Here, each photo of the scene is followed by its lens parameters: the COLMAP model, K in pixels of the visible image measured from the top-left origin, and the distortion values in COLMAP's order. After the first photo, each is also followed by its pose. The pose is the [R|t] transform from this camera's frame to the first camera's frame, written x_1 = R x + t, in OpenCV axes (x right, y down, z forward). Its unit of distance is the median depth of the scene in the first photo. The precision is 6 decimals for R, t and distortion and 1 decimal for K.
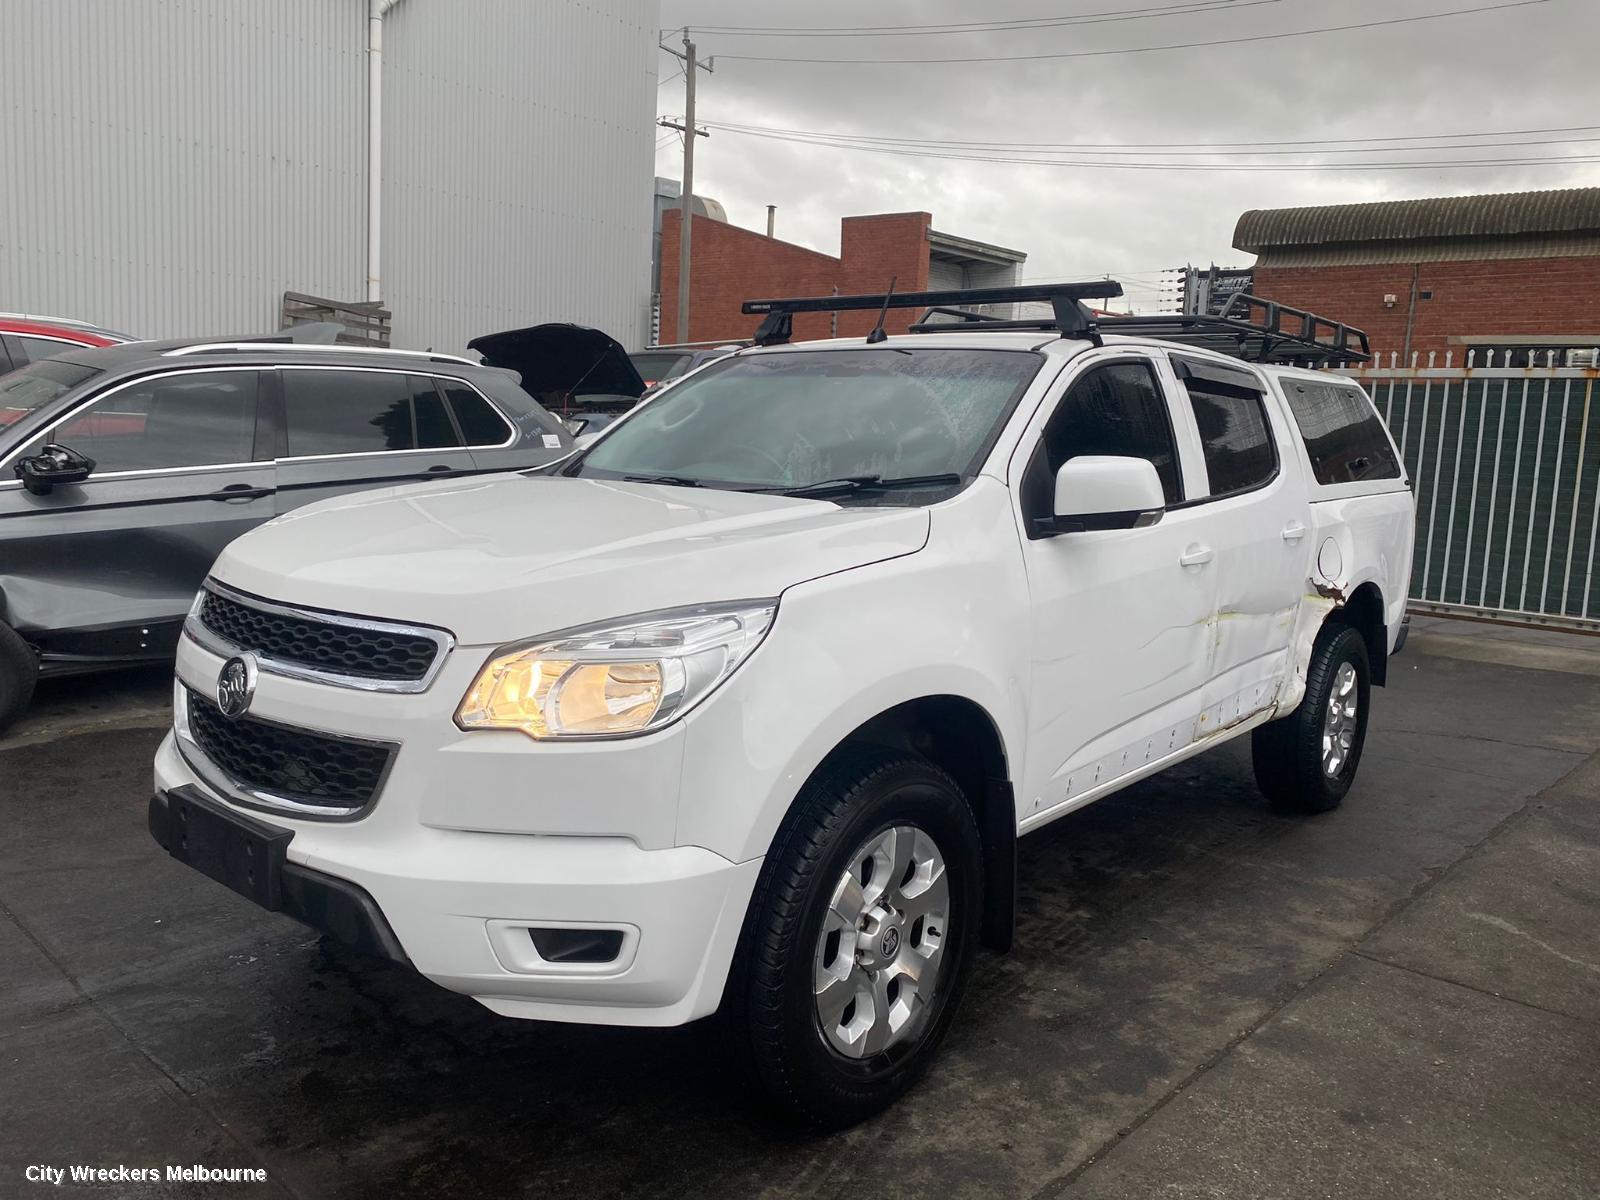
lens RADIAL K [[1220.7, 0, 801.2], [0, 1220.7, 598.2], [0, 0, 1]] dist [0.025506, -0.021892]
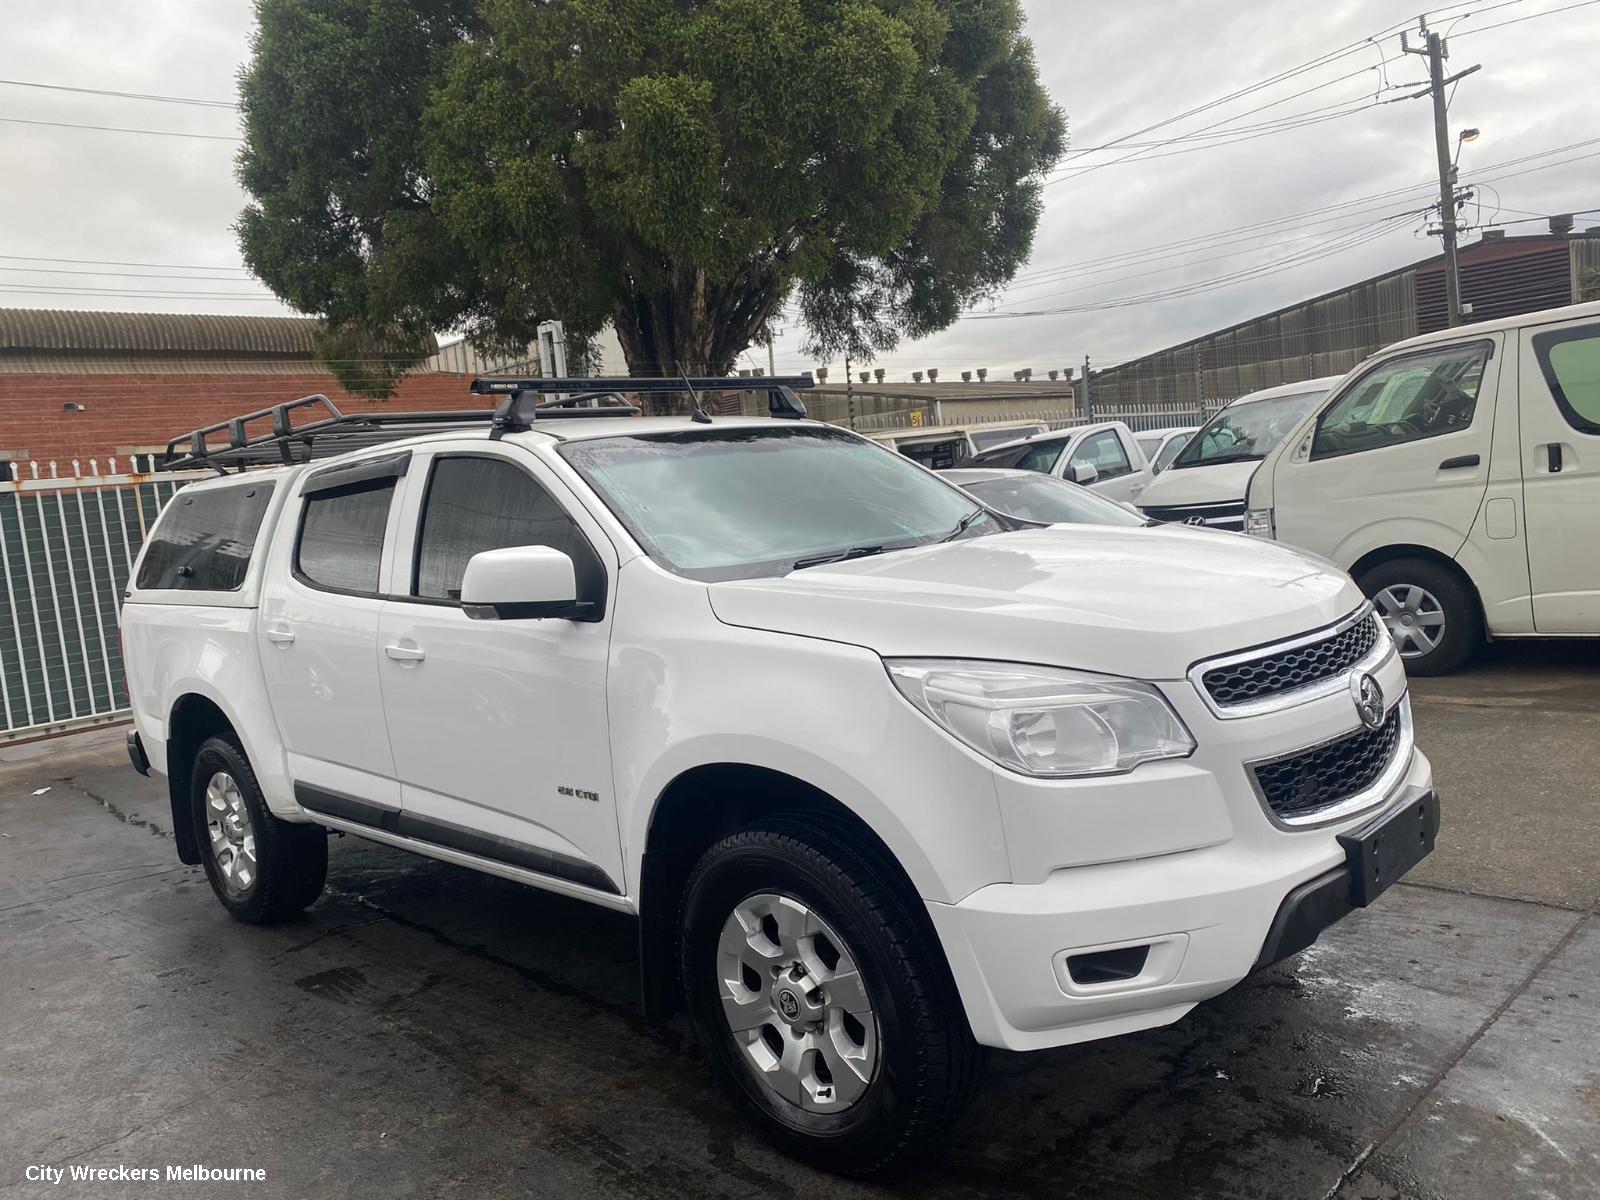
lens RADIAL K [[1220.7, 0, 797.7], [0, 1220.7, 601.1], [0, 0, 1]] dist [0.025506, -0.021892]
pose [[0.077034, -0.142960, 0.986726, -0.955257], [0.241844, 0.962790, 0.120611, -0.164102], [-0.967252, 0.229342, 0.108741, 0.821434]]
